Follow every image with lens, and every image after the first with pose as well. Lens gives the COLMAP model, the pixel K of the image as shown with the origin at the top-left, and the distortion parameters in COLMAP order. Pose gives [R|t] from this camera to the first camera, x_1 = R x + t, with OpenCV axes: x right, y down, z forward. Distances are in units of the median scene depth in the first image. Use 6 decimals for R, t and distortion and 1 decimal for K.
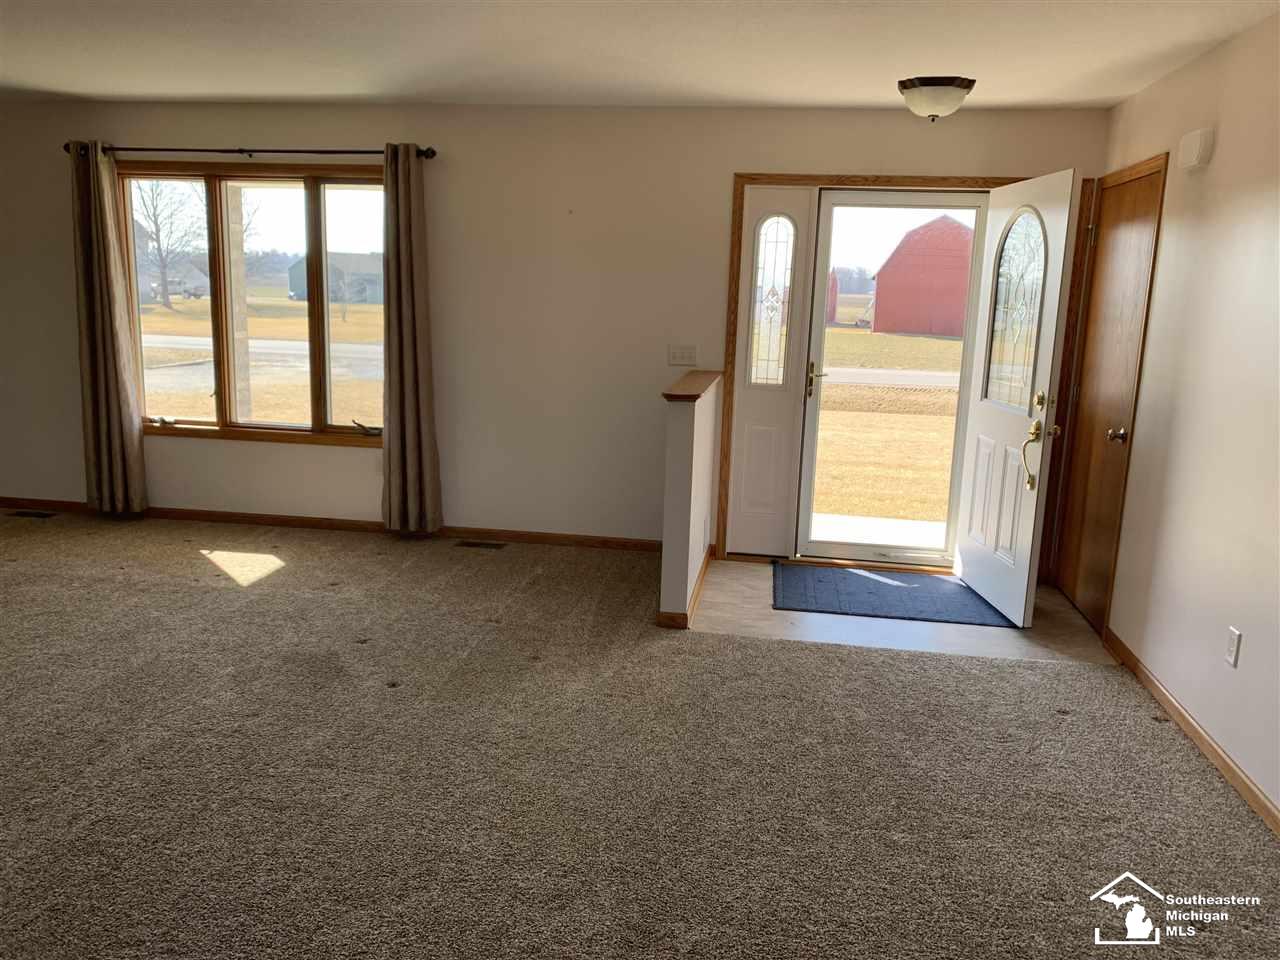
lens RADIAL K [[980.1, 0, 640.2], [0, 980.1, 475.8], [0, 0, 1]] dist [0.037167, -0.001913]
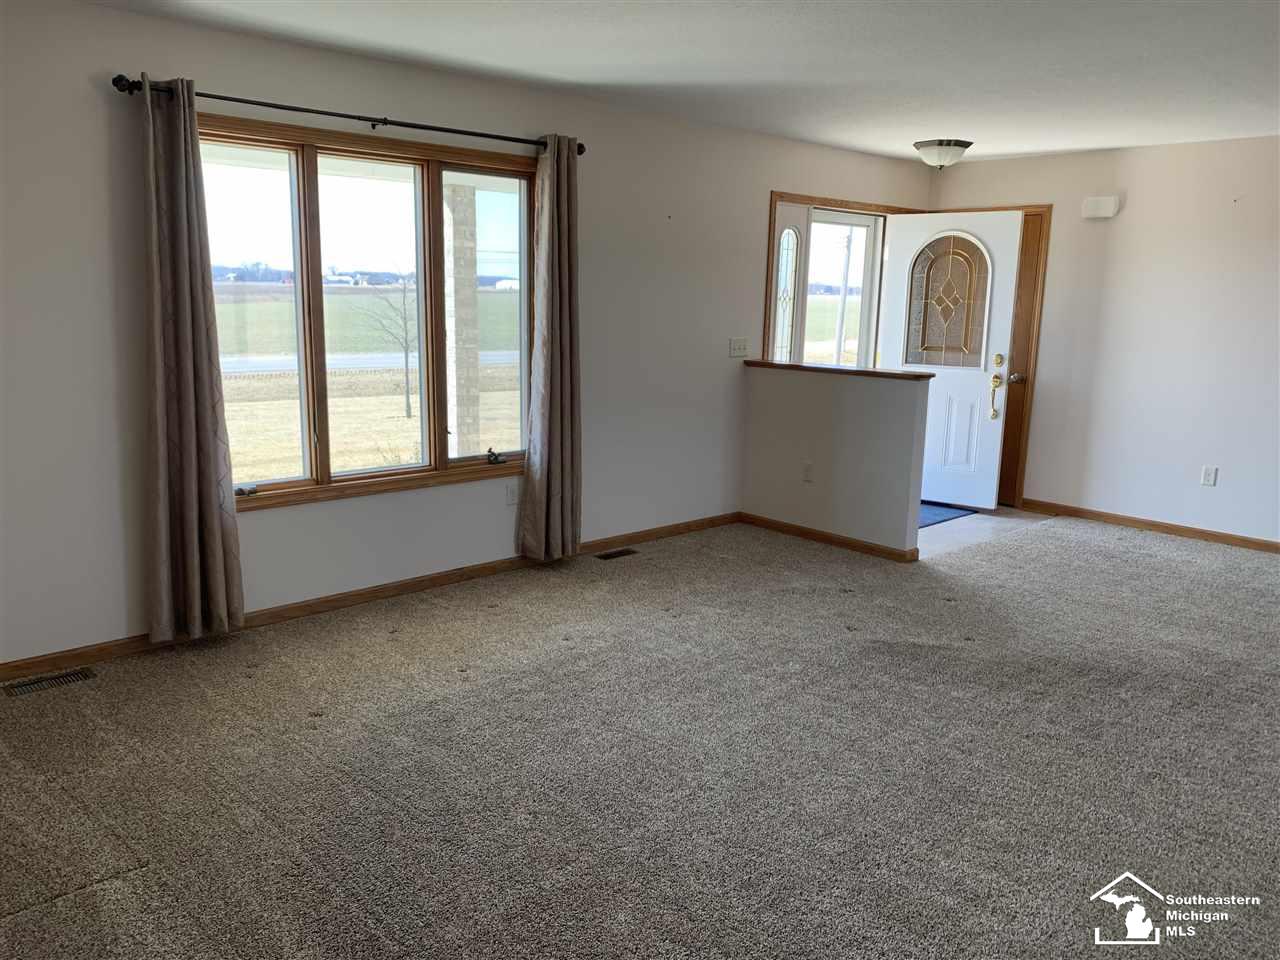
lens RADIAL K [[980.1, 0, 639.6], [0, 980.1, 483.0], [0, 0, 1]] dist [0.037167, -0.001913]
pose [[0.624145, -0.168180, 0.762993, -0.910406], [0.146514, 0.984428, 0.097137, -0.094537], [-0.767448, 0.051161, 0.639066, 0.364068]]
